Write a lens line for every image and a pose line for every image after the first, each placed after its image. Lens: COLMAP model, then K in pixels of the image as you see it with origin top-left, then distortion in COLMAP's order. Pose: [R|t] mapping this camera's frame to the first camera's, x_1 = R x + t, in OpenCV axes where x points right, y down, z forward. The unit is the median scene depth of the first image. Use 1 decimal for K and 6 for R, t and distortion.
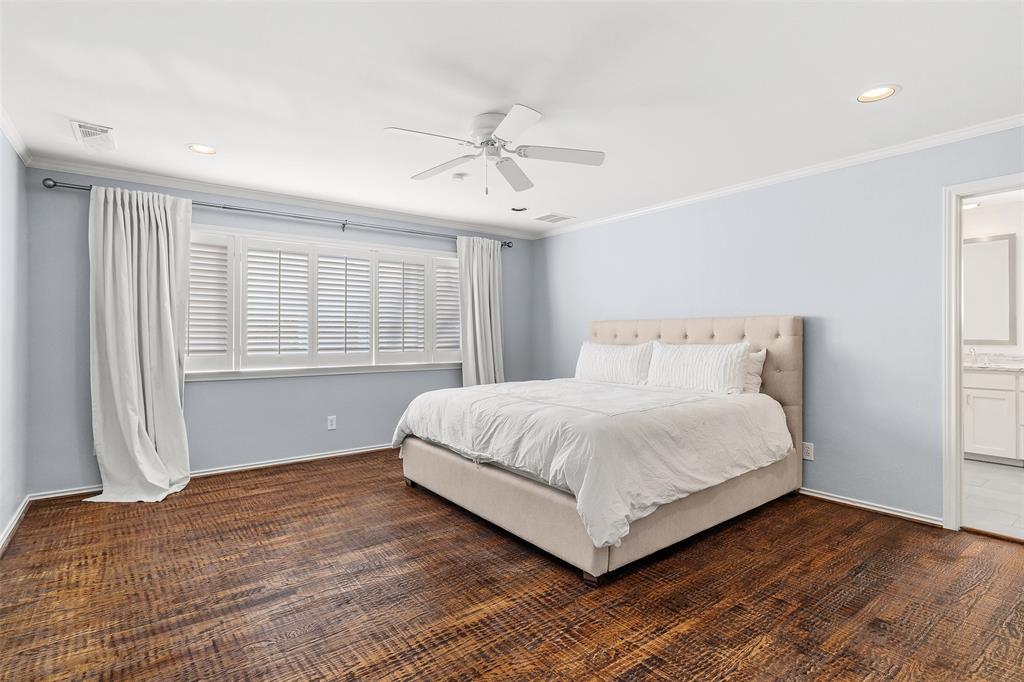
lens RADIAL K [[502.8, 0, 509.4], [0, 502.8, 342.8], [0, 0, 1]] dist [-0.005770, 0.001714]
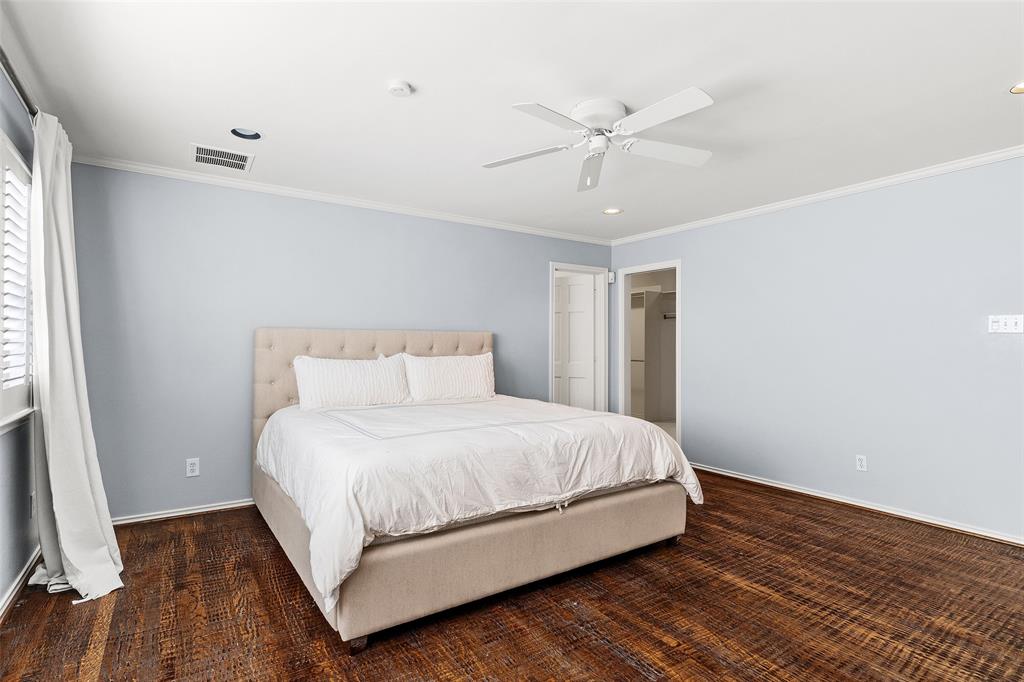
lens RADIAL K [[502.8, 0, 510.4], [0, 502.8, 345.7], [0, 0, 1]] dist [-0.005770, 0.001714]
pose [[0.048773, 0.001061, 0.998809, -1.042471], [0.010674, 0.999942, -0.001583, -0.023380], [-0.998753, 0.010738, 0.048759, 1.243945]]
